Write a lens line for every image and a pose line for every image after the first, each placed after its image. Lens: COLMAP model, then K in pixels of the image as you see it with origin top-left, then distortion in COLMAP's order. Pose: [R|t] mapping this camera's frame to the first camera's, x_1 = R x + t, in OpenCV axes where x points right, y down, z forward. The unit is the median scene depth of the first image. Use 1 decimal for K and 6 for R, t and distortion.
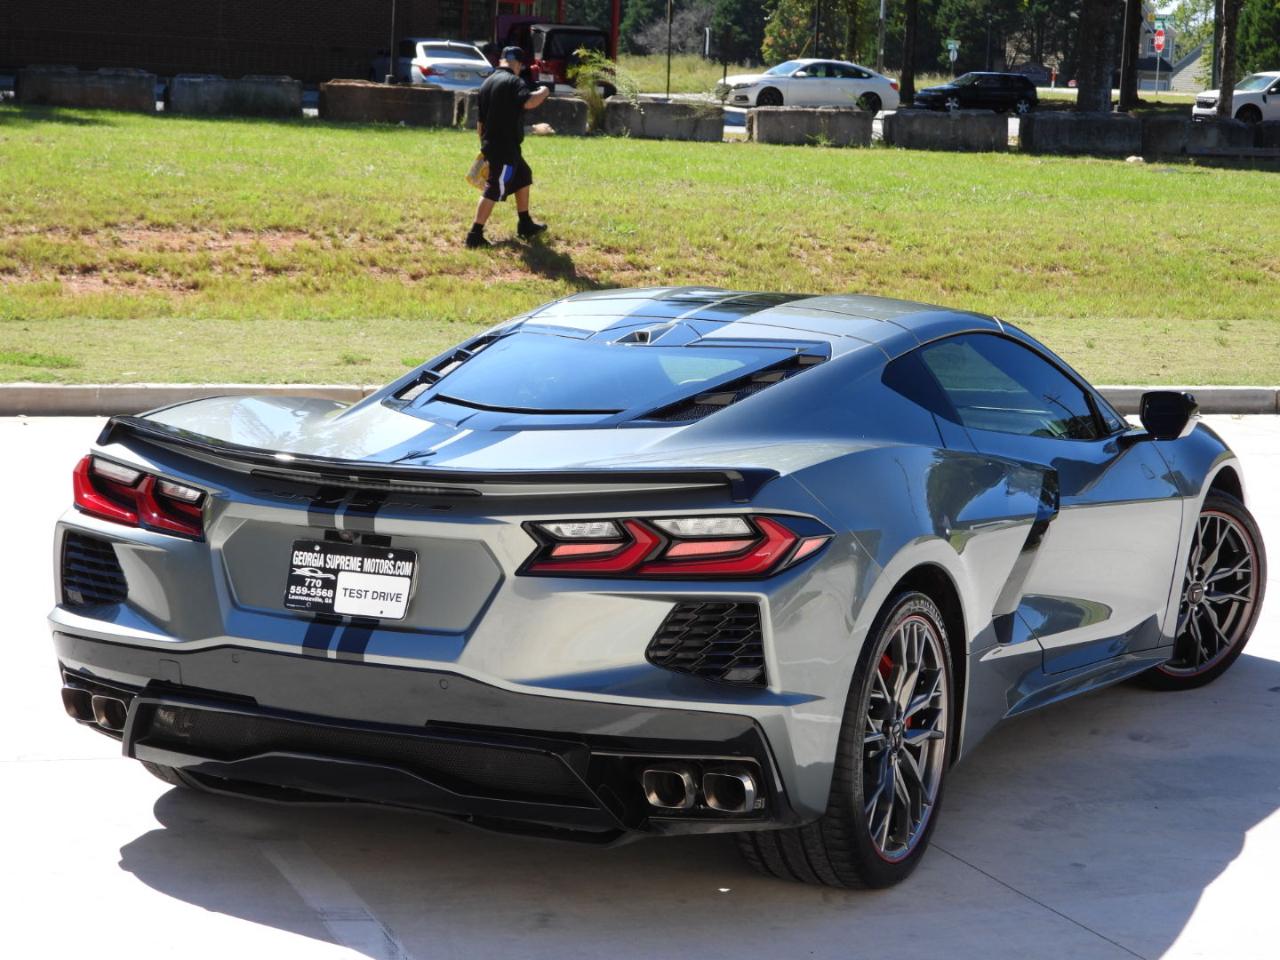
lens RADIAL K [[2988.8, 0, 640.0], [0, 2988.8, 480.0], [0, 0, 1]] dist [0.012709, -0.081958]
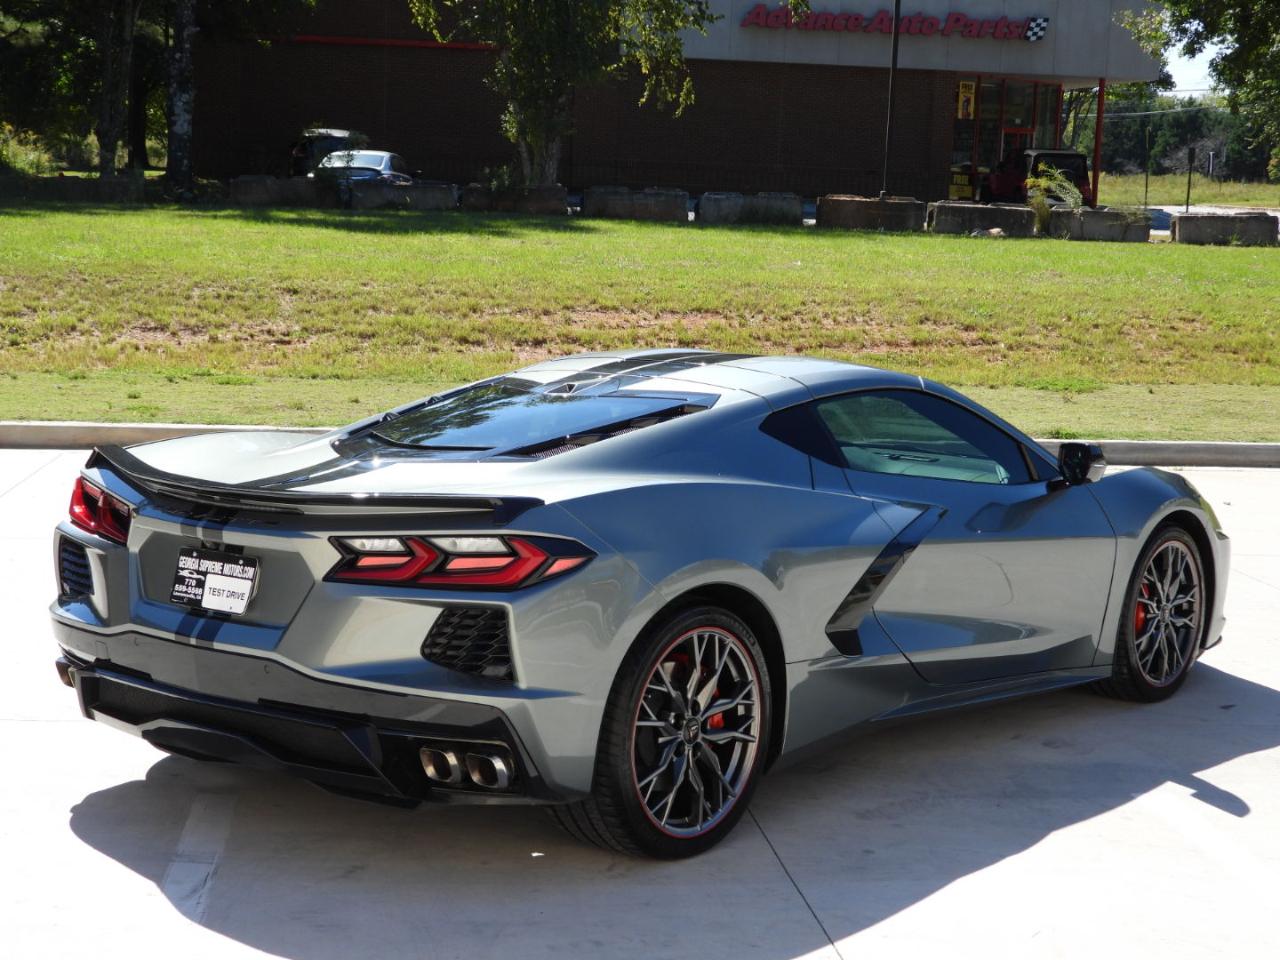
lens RADIAL K [[2352.3, 0, 602.4], [0, 2352.3, 476.3], [0, 0, 1]] dist [0.026180, -0.033490]
pose [[0.968000, 0.018317, -0.250281, 0.094994], [-0.022515, 0.999650, -0.013919, 0.000201], [0.249938, 0.019109, 0.968073, 0.036319]]
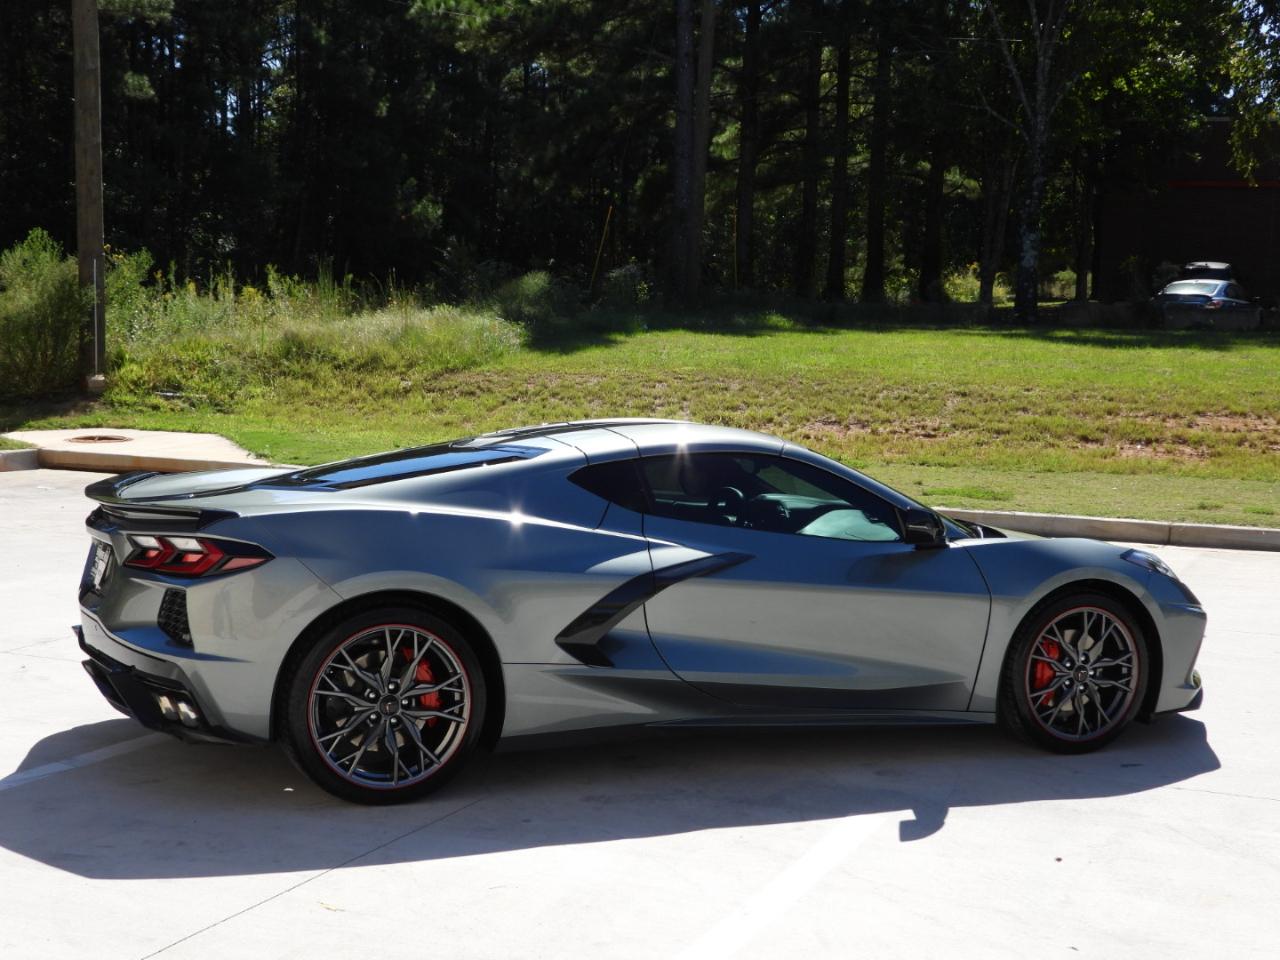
lens RADIAL K [[1989.4, 0, 551.0], [0, 1989.4, 480.4], [0, 0, 1]] dist [0.001094, -0.046628]
pose [[0.714887, 0.040718, -0.698053, 0.280587], [-0.083485, 0.996132, -0.027394, -0.001553], [0.694238, 0.077861, 0.715521, 0.118219]]
